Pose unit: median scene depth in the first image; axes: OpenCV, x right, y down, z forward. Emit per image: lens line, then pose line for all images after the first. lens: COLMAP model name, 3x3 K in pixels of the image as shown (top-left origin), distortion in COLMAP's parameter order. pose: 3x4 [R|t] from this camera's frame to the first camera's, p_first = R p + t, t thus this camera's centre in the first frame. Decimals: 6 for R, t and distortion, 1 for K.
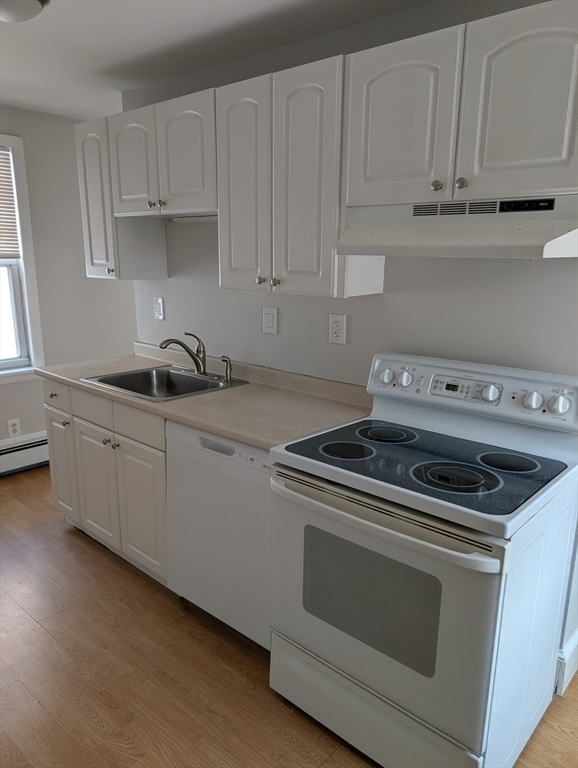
lens RADIAL K [[555.1, 0, 287.6], [0, 555.1, 389.3], [0, 0, 1]] dist [0.002799, -0.016756]
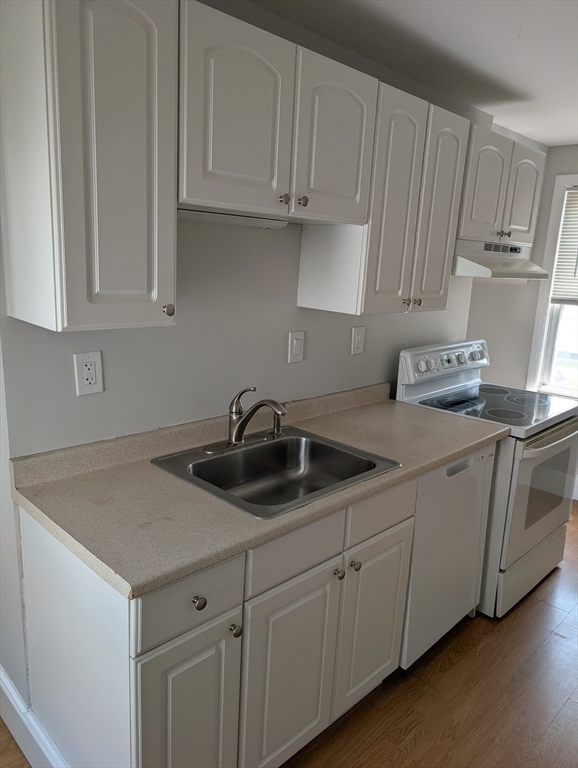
lens RADIAL K [[555.1, 0, 287.4], [0, 555.1, 380.5], [0, 0, 1]] dist [0.002799, -0.016756]
pose [[0.070448, -0.229312, 0.970800, -0.943644], [0.190029, 0.958481, 0.212612, -0.278989], [-0.979248, 0.169502, 0.111099, 0.998463]]
